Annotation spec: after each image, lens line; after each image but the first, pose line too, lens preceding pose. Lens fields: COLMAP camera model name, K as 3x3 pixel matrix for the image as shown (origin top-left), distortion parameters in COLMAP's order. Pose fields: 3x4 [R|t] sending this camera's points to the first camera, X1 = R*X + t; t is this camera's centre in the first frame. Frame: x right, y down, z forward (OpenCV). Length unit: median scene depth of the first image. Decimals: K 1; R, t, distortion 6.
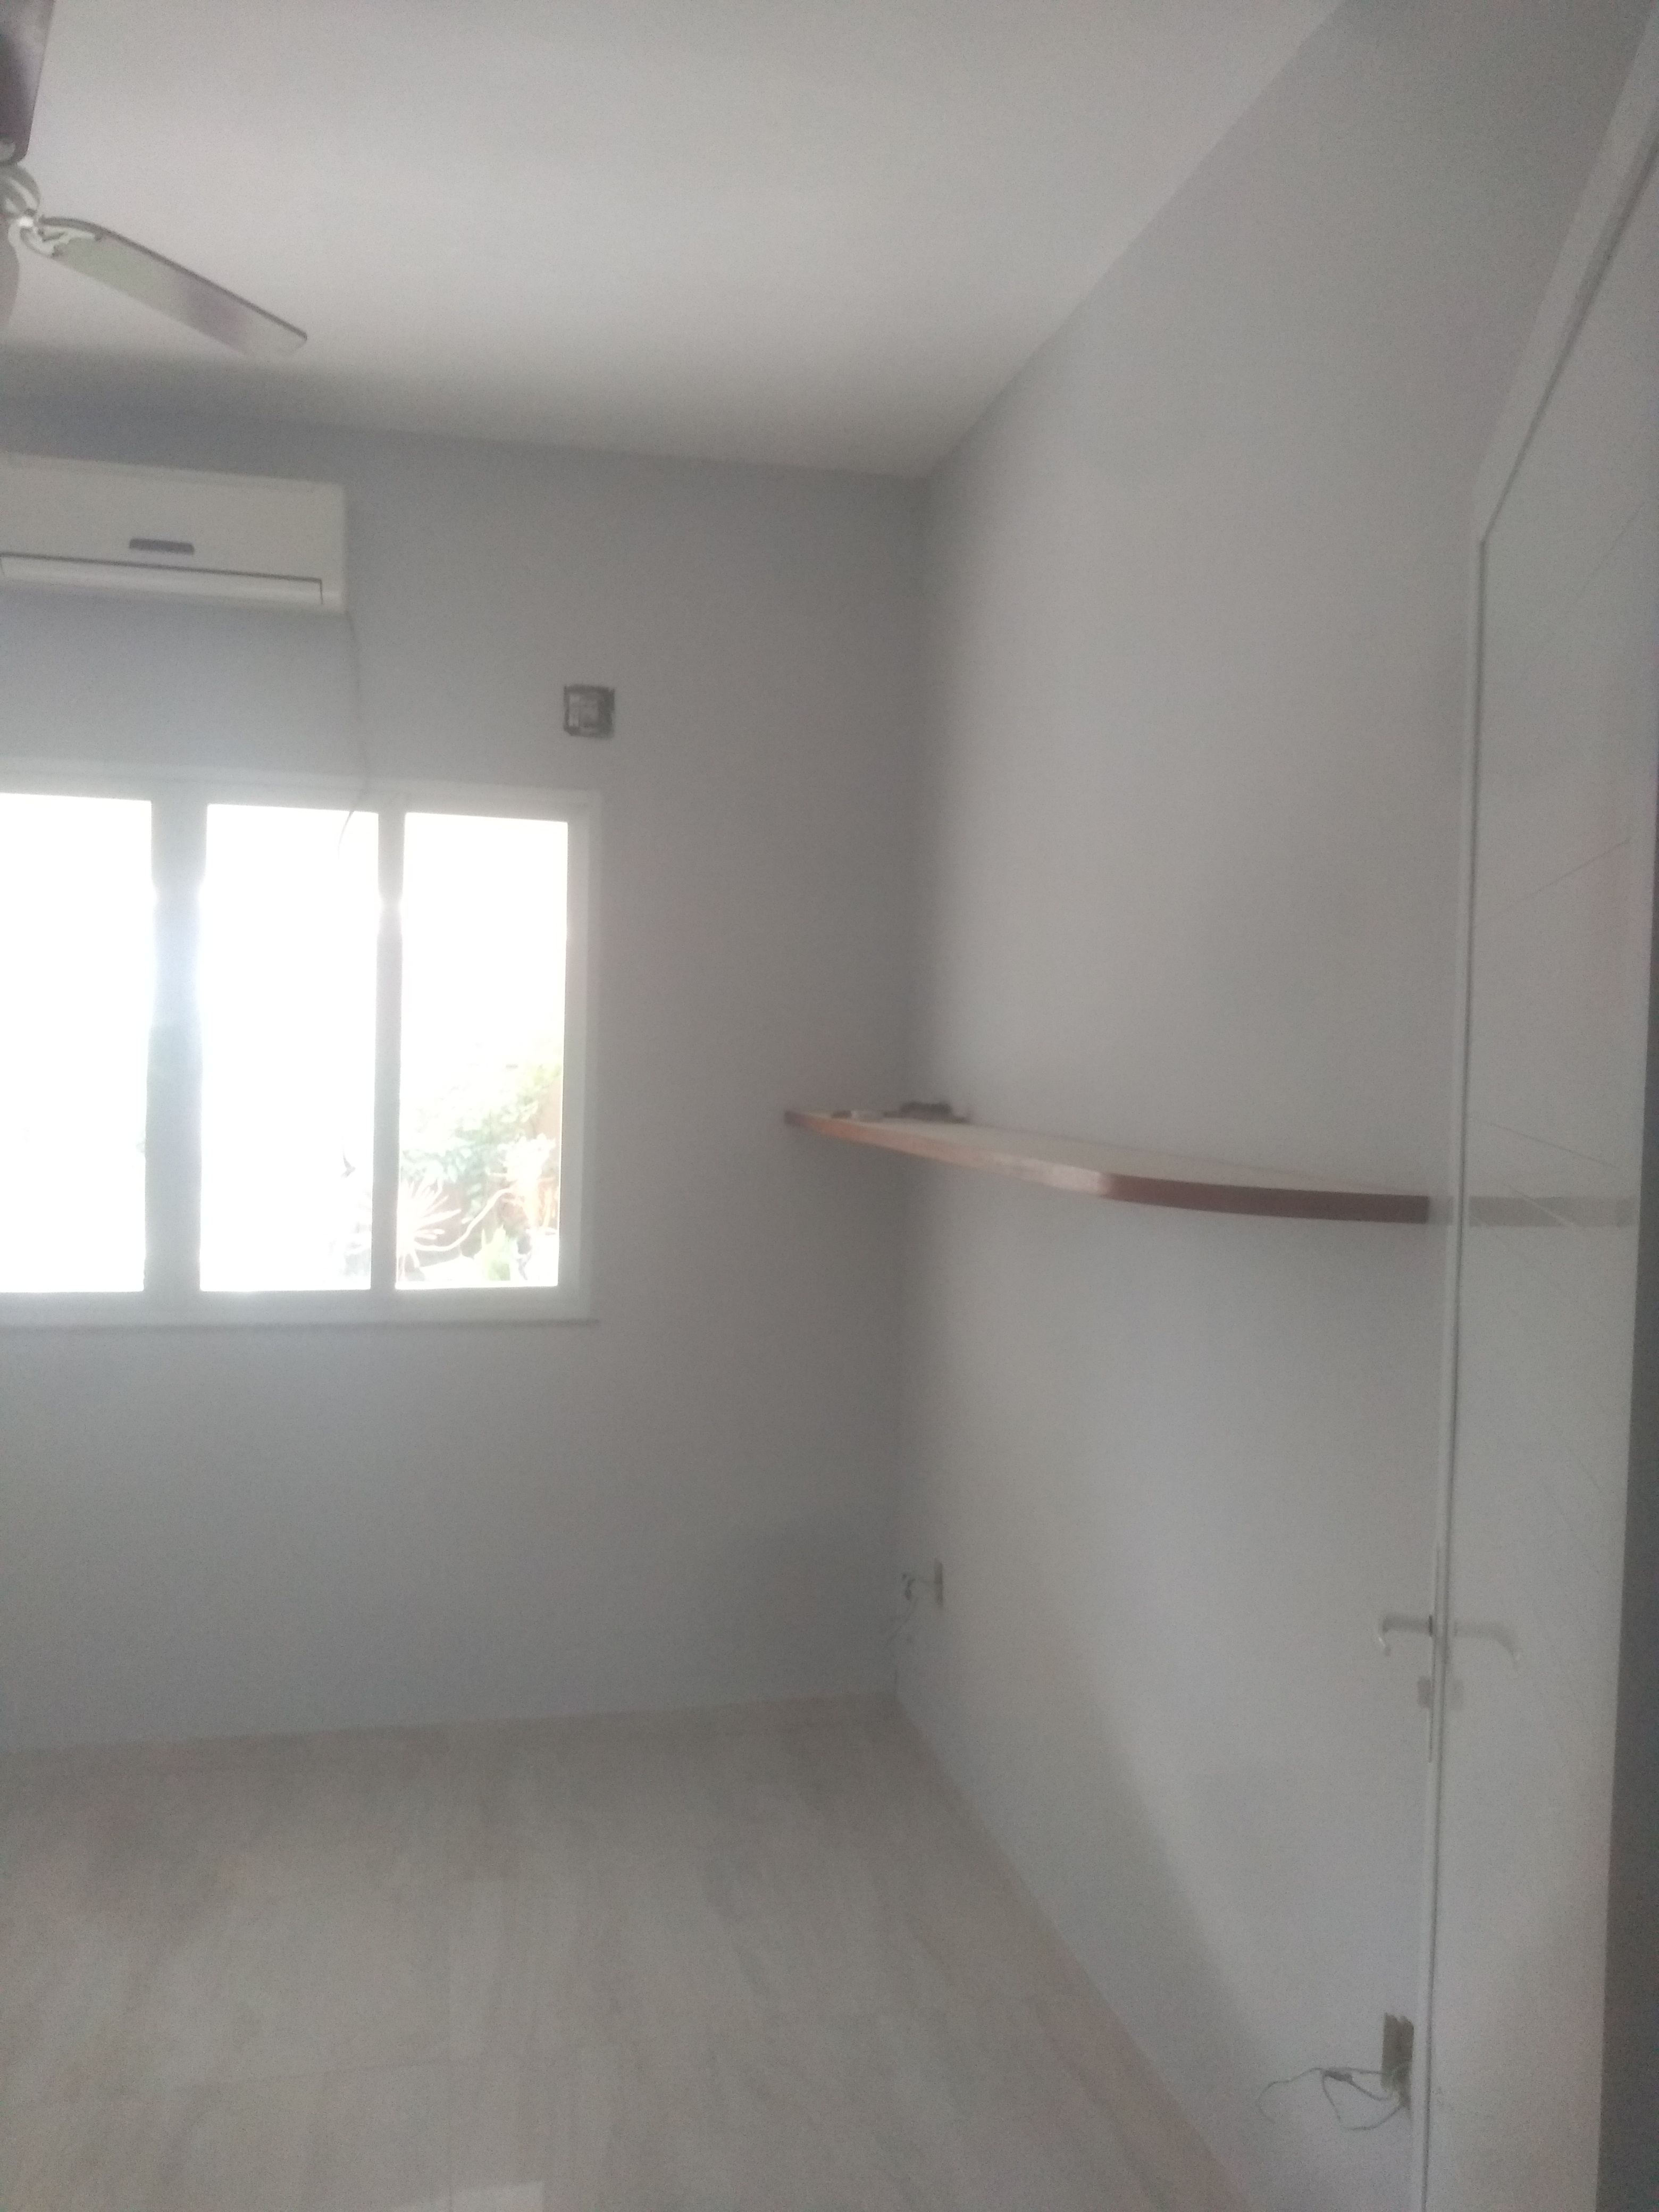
lens RADIAL K [[1713.6, 0, 836.9], [0, 1713.6, 1106.6], [0, 0, 1]] dist [0.014177, -0.040242]
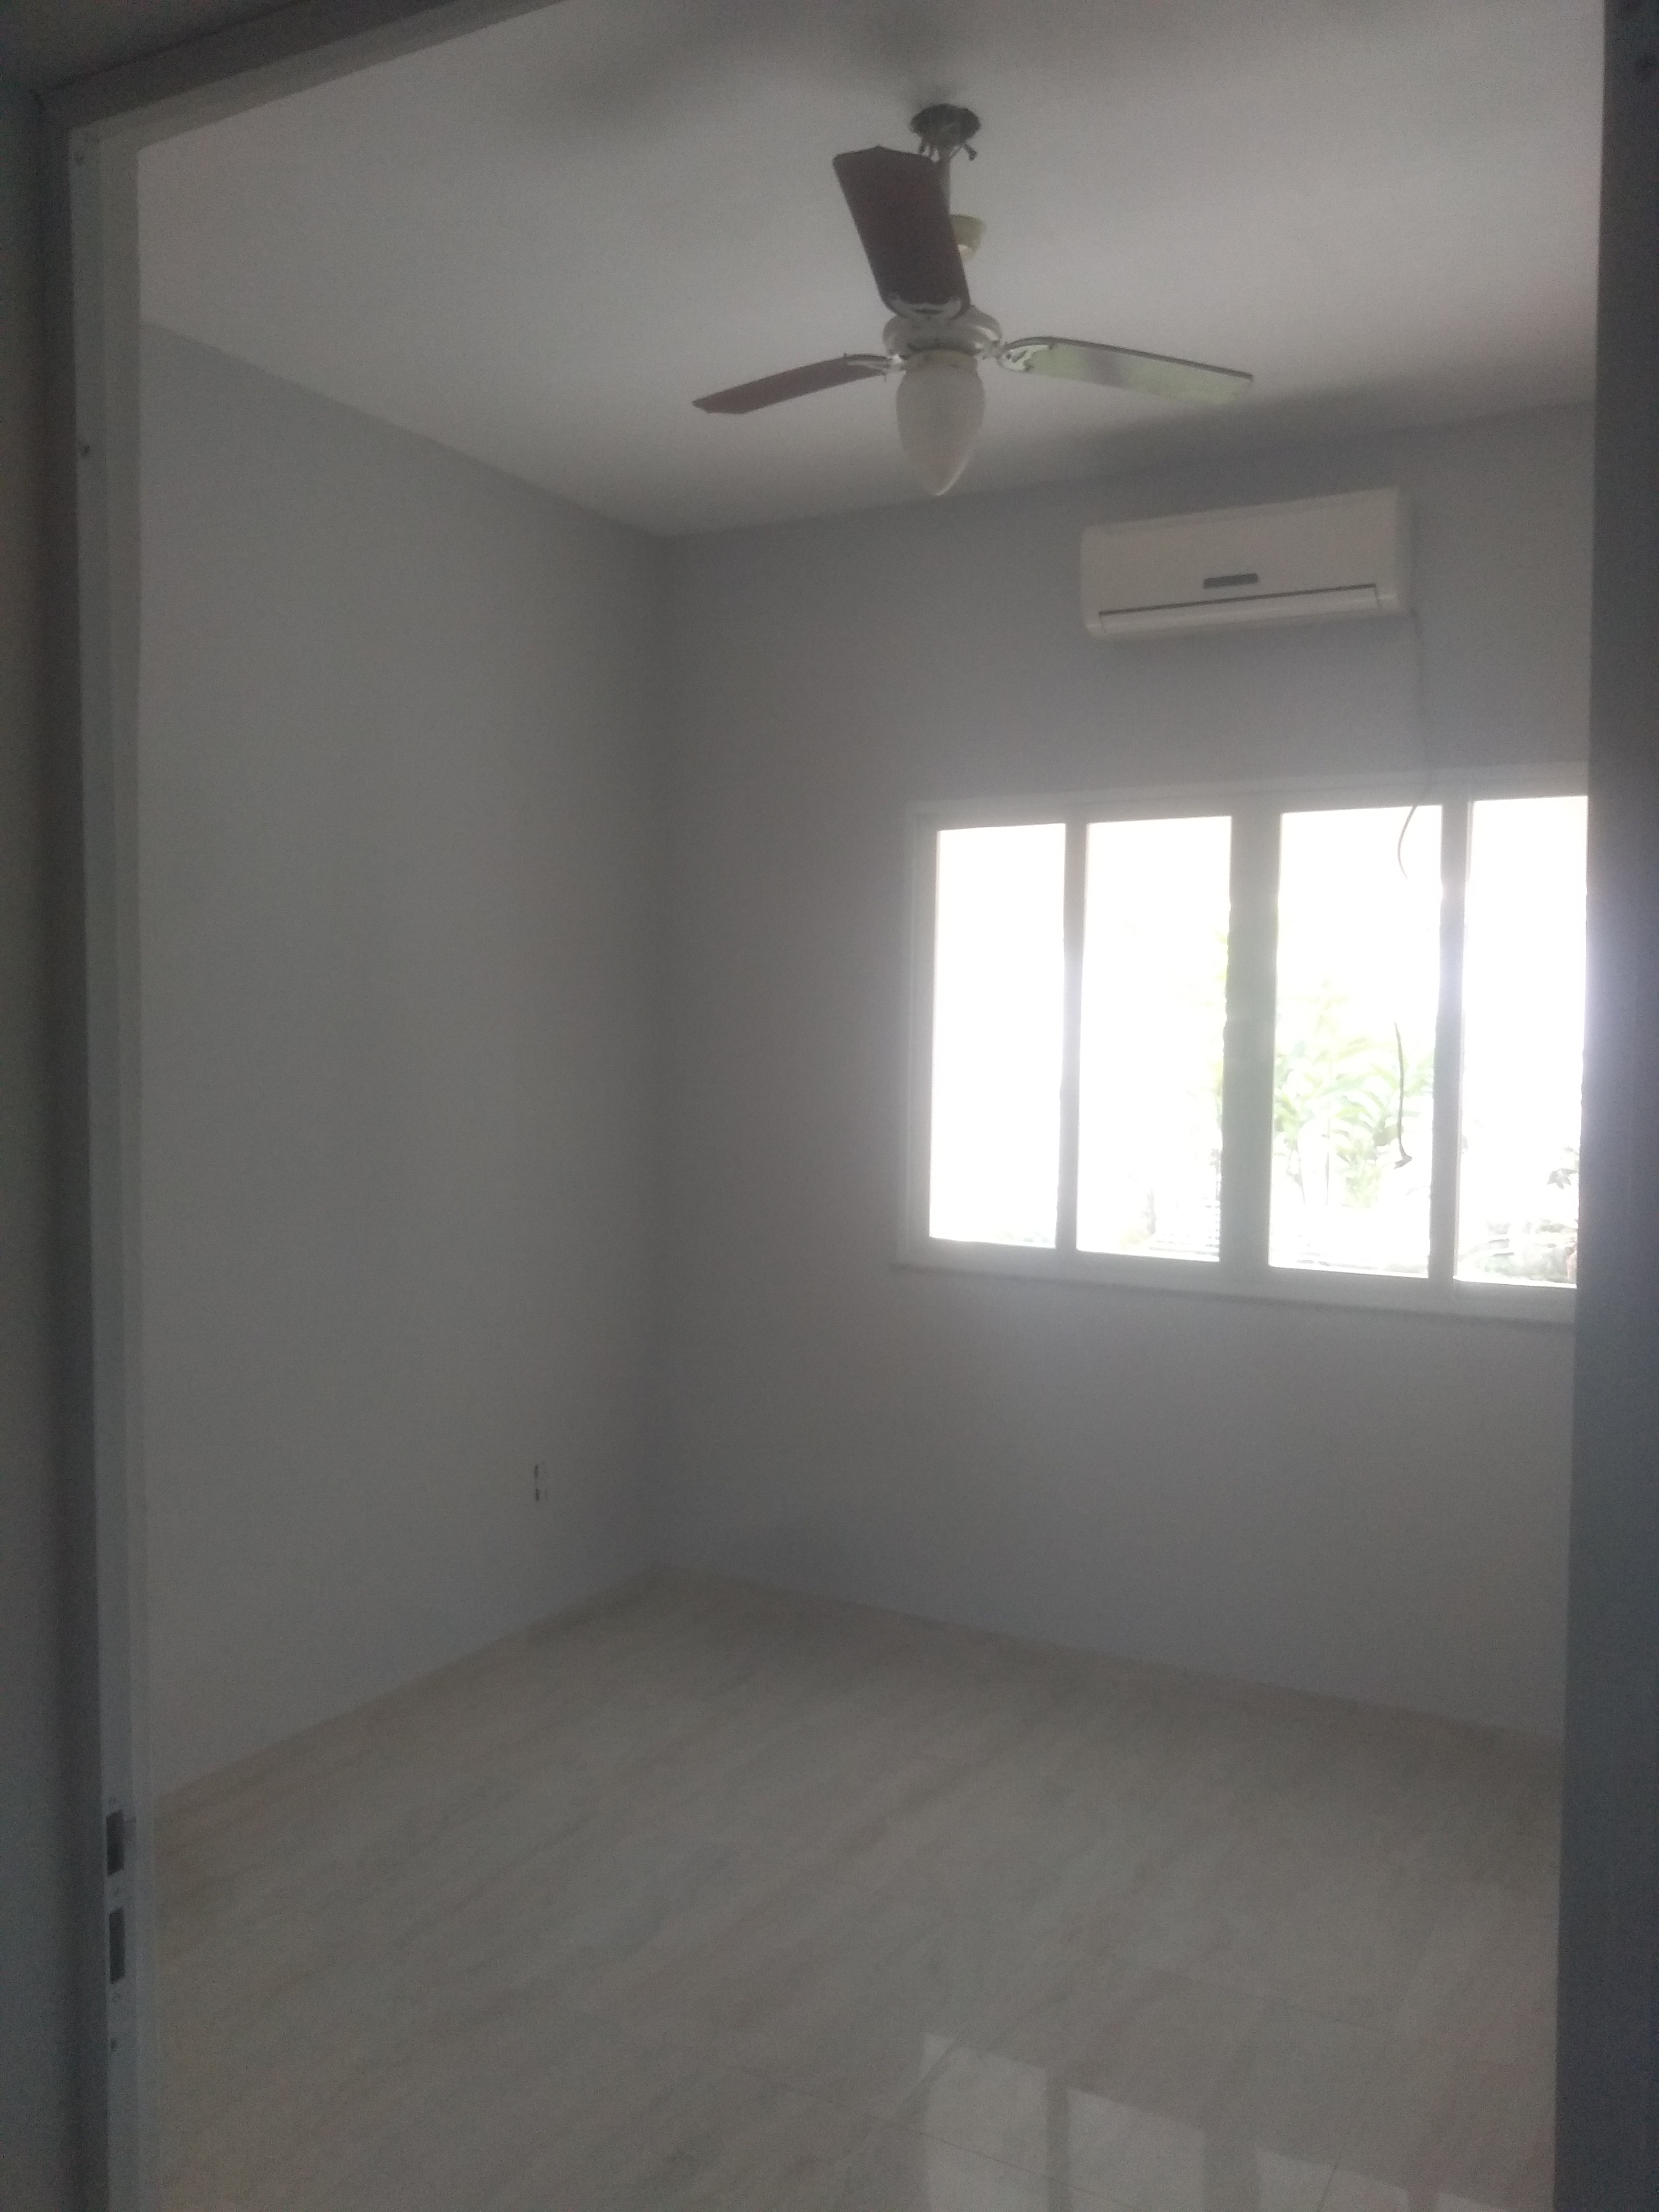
lens RADIAL K [[1713.6, 0, 835.4], [0, 1713.6, 1111.9], [0, 0, 1]] dist [0.014177, -0.040242]
pose [[0.745458, 0.020473, -0.666238, 0.146580], [-0.015817, 0.999790, 0.013026, 0.000695], [0.666364, 0.000827, 0.745626, 0.017561]]
